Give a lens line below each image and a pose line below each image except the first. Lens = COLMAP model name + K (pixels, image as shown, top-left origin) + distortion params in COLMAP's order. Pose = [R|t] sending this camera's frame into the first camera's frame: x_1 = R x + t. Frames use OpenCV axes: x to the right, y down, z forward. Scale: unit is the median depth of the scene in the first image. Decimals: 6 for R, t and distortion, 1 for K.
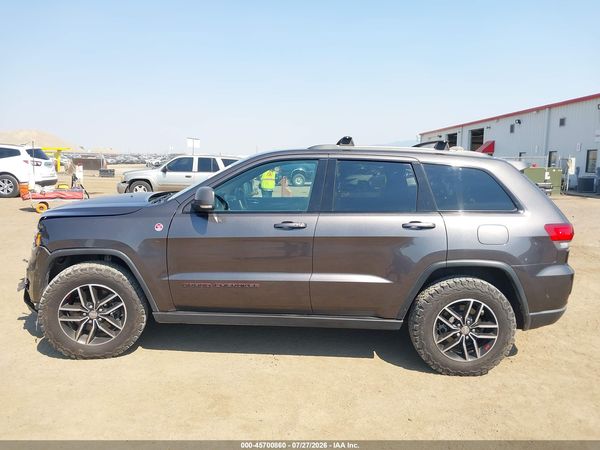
lens RADIAL K [[478.7, 0, 300.0], [0, 478.7, 225.0], [0, 0, 1]] dist [-0.008408, -0.006223]
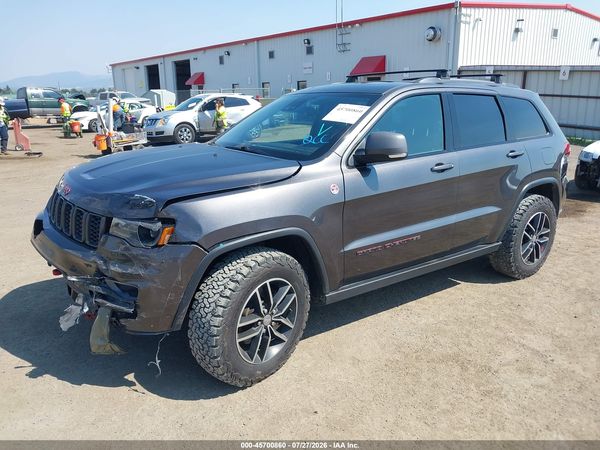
lens RADIAL K [[486.1, 0, 300.0], [0, 486.1, 225.0], [0, 0, 1]] dist [0.000100, -0.009027]
pose [[0.786747, -0.183138, 0.589482, -0.807558], [0.104949, 0.980756, 0.164629, -0.072539], [-0.608288, -0.067656, 0.790828, 0.392707]]
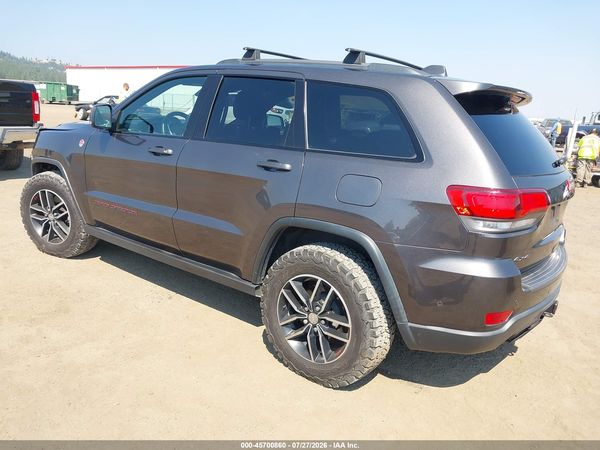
lens RADIAL K [[486.1, 0, 300.0], [0, 486.1, 225.0], [0, 0, 1]] dist [0.000100, -0.009027]
pose [[0.810360, 0.163845, -0.562558, 0.699881], [-0.122420, 0.986262, 0.110904, 0.005641], [0.573001, -0.021004, 0.819286, 0.394152]]
